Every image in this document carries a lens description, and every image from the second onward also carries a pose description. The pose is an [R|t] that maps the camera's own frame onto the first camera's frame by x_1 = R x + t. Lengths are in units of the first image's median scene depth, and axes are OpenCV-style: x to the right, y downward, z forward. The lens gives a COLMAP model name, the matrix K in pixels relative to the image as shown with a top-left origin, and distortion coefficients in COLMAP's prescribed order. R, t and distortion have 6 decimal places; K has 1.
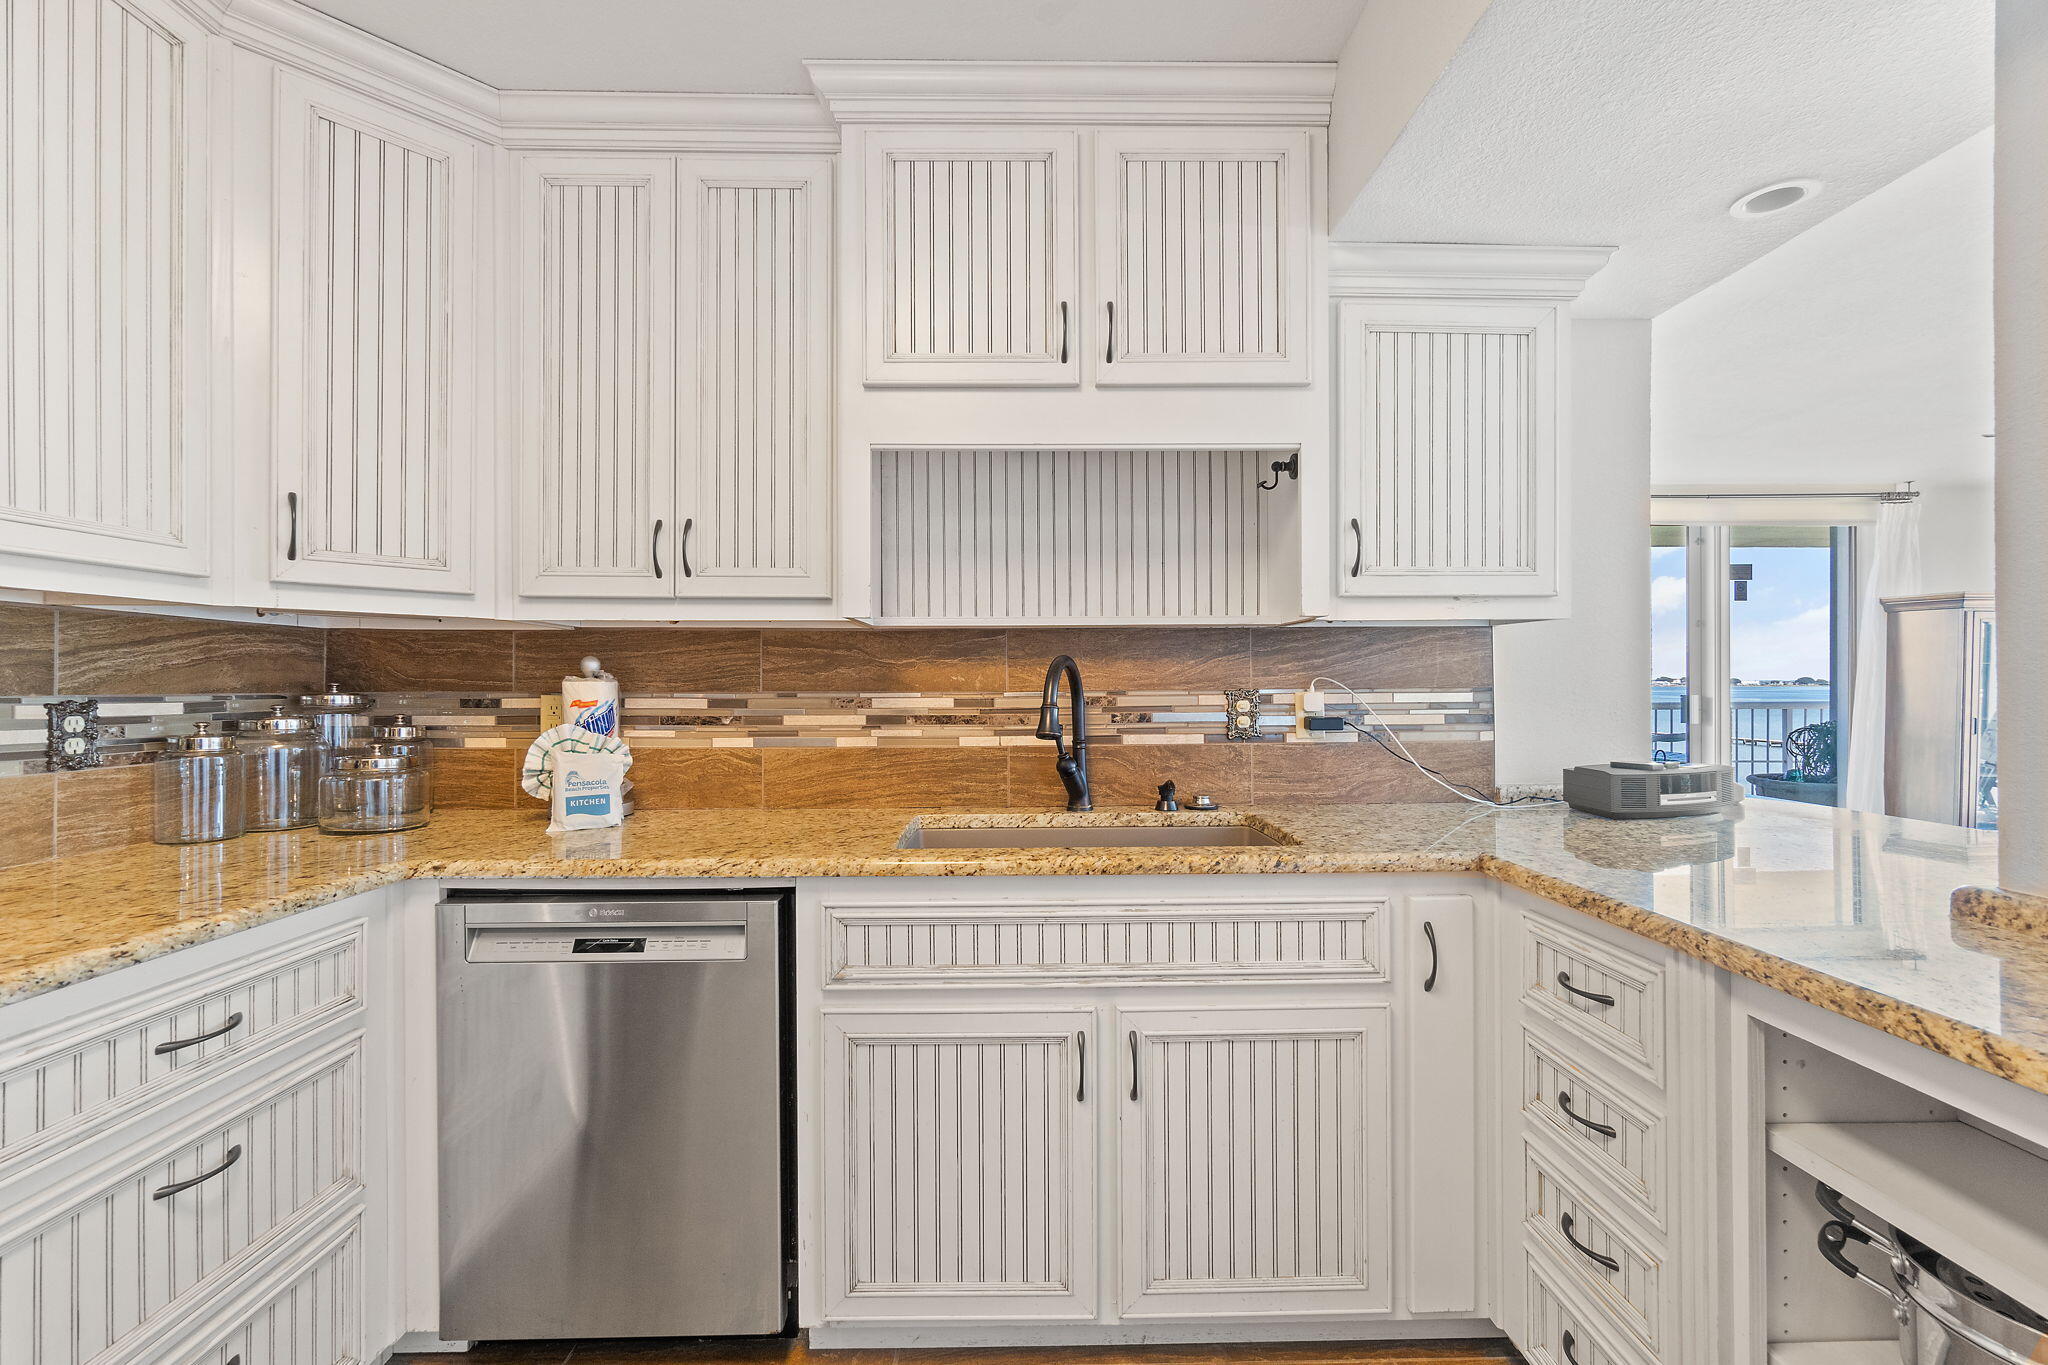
lens RADIAL K [[880.6, 0, 1032.5], [0, 880.6, 676.3], [0, 0, 1]] dist [-0.001804, -0.000049]
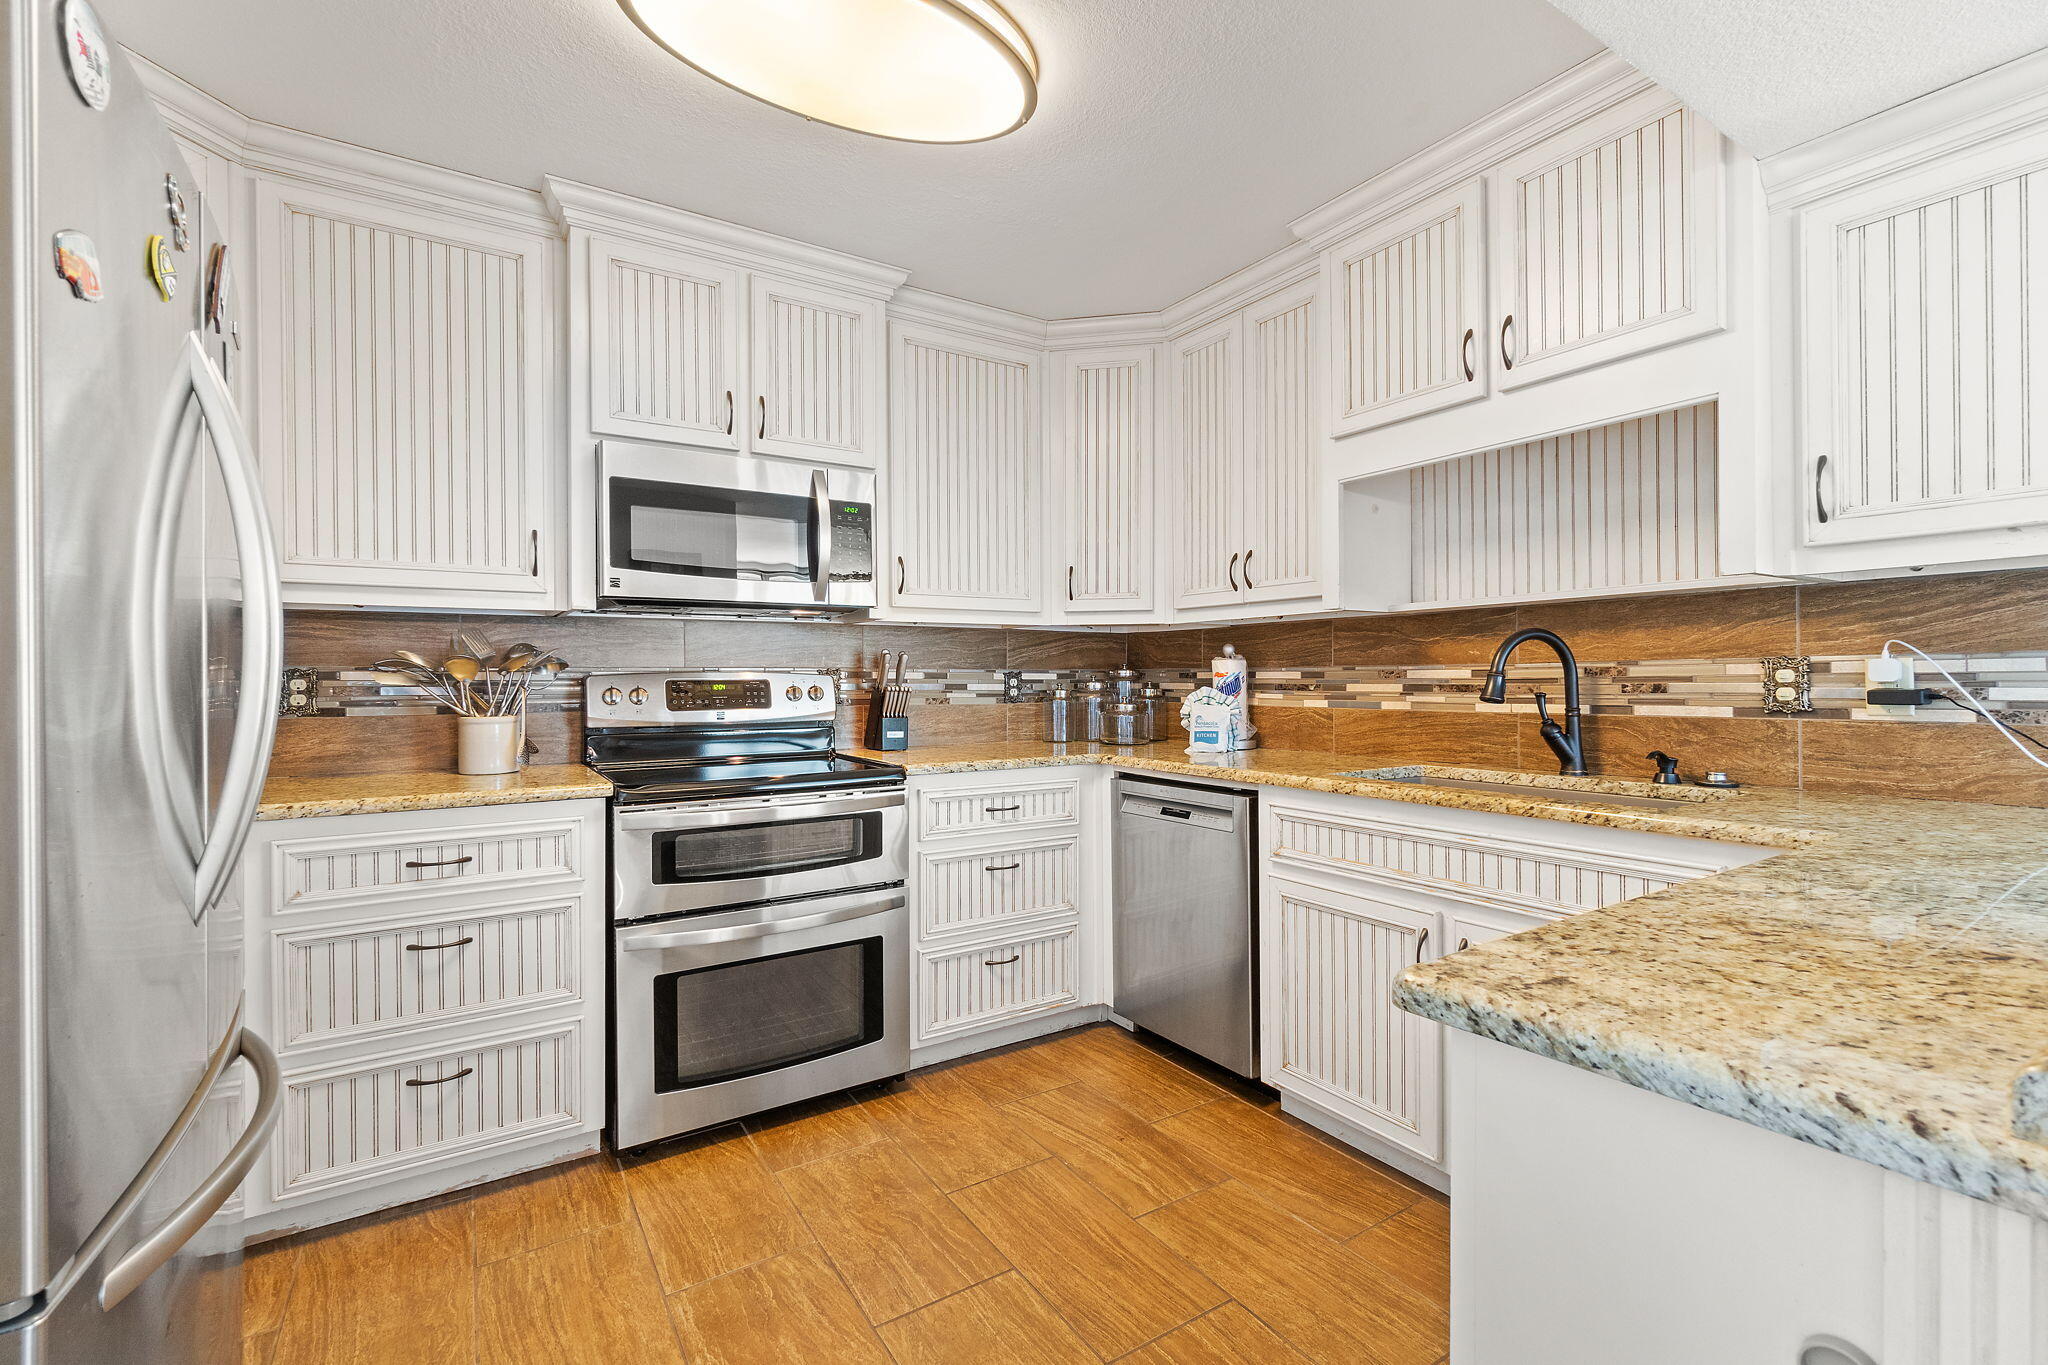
lens RADIAL K [[896.4, 0, 1025.5], [0, 896.4, 666.7], [0, 0, 1]] dist [-0.000199, -0.000128]
pose [[0.525839, -0.011643, -0.850504, 0.690021], [0.011752, 0.999910, -0.006422, 0.024730], [0.850503, -0.006618, 0.525929, -0.128836]]
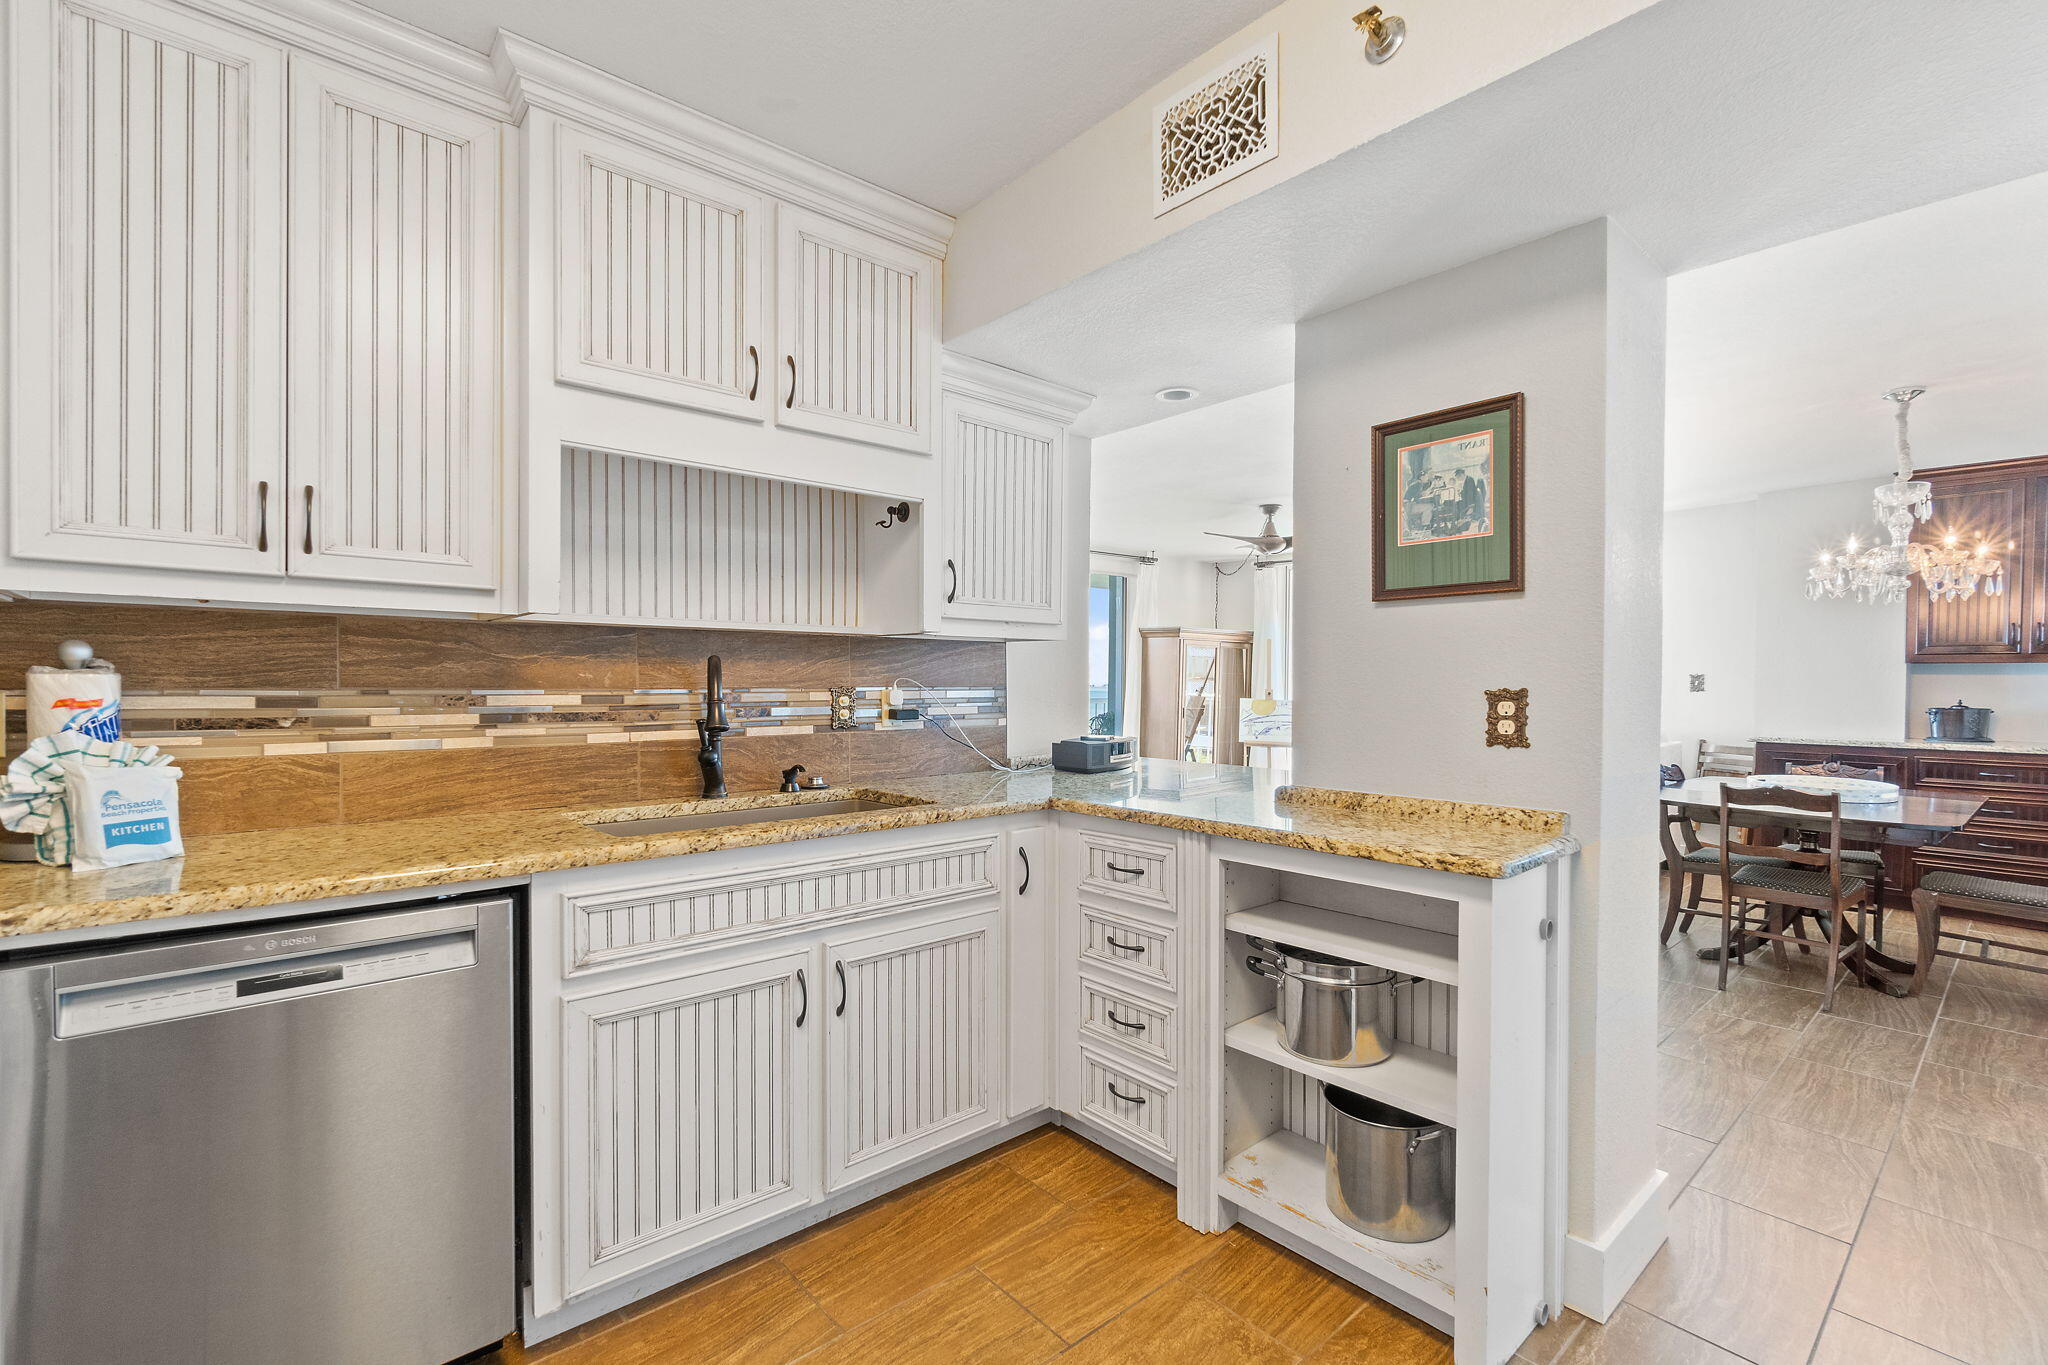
lens RADIAL K [[892.9, 0, 1038.3], [0, 892.9, 683.0], [0, 0, 1]] dist [-0.001774, -0.000441]
pose [[0.762492, 0.006197, 0.646967, -0.399091], [-0.012017, 0.999917, 0.004586, 0.000394], [-0.646885, -0.011271, 0.762504, -0.116002]]
